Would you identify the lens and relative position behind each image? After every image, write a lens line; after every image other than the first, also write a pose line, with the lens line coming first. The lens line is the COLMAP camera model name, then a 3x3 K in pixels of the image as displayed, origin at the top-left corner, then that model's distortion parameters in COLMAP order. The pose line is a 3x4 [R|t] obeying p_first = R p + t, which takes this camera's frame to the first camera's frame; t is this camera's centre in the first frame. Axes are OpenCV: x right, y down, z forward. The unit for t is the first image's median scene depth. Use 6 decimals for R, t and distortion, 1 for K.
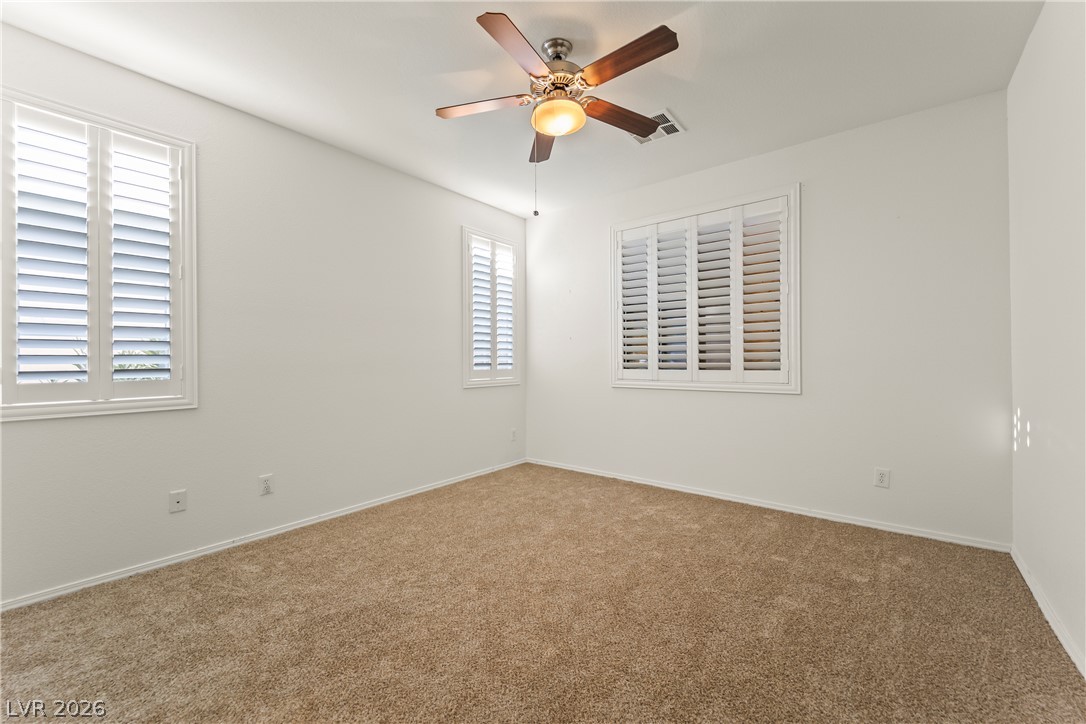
lens RADIAL K [[433.1, 0, 537.1], [0, 433.1, 360.5], [0, 0, 1]] dist [0.023267, -0.011228]
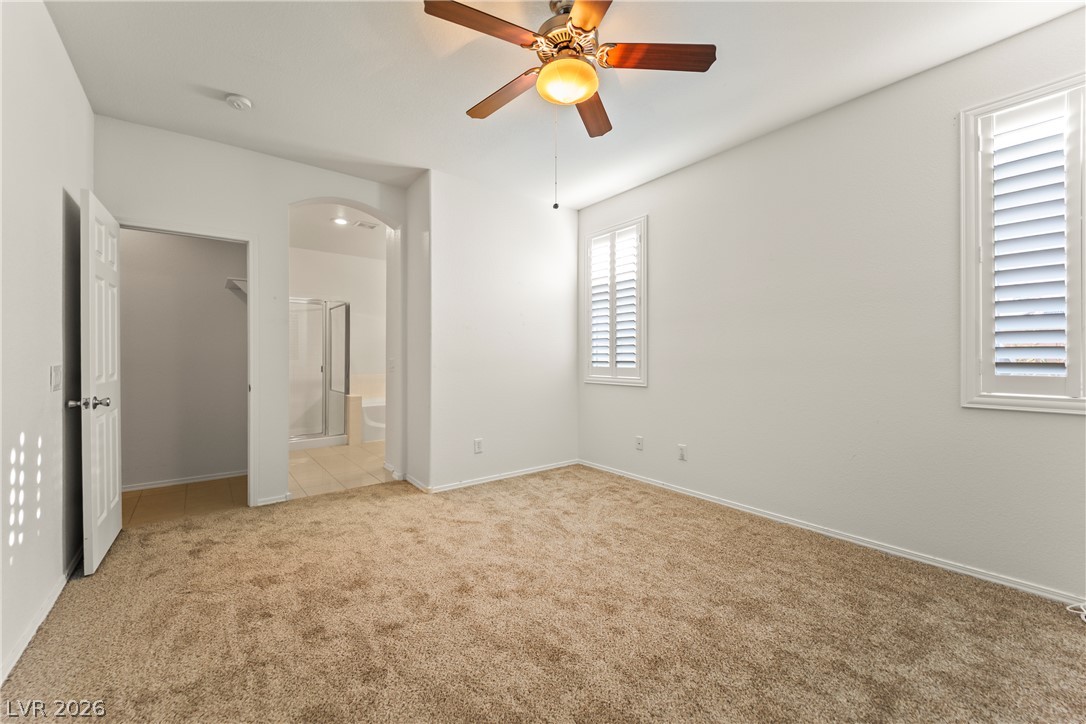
lens RADIAL K [[433.1, 0, 537.1], [0, 433.1, 360.5], [0, 0, 1]] dist [0.023267, -0.011228]
pose [[-0.228237, 0.014484, -0.973498, 0.829742], [0.002915, 0.999895, 0.014193, -0.007746], [0.973601, 0.000401, -0.228255, 1.010134]]
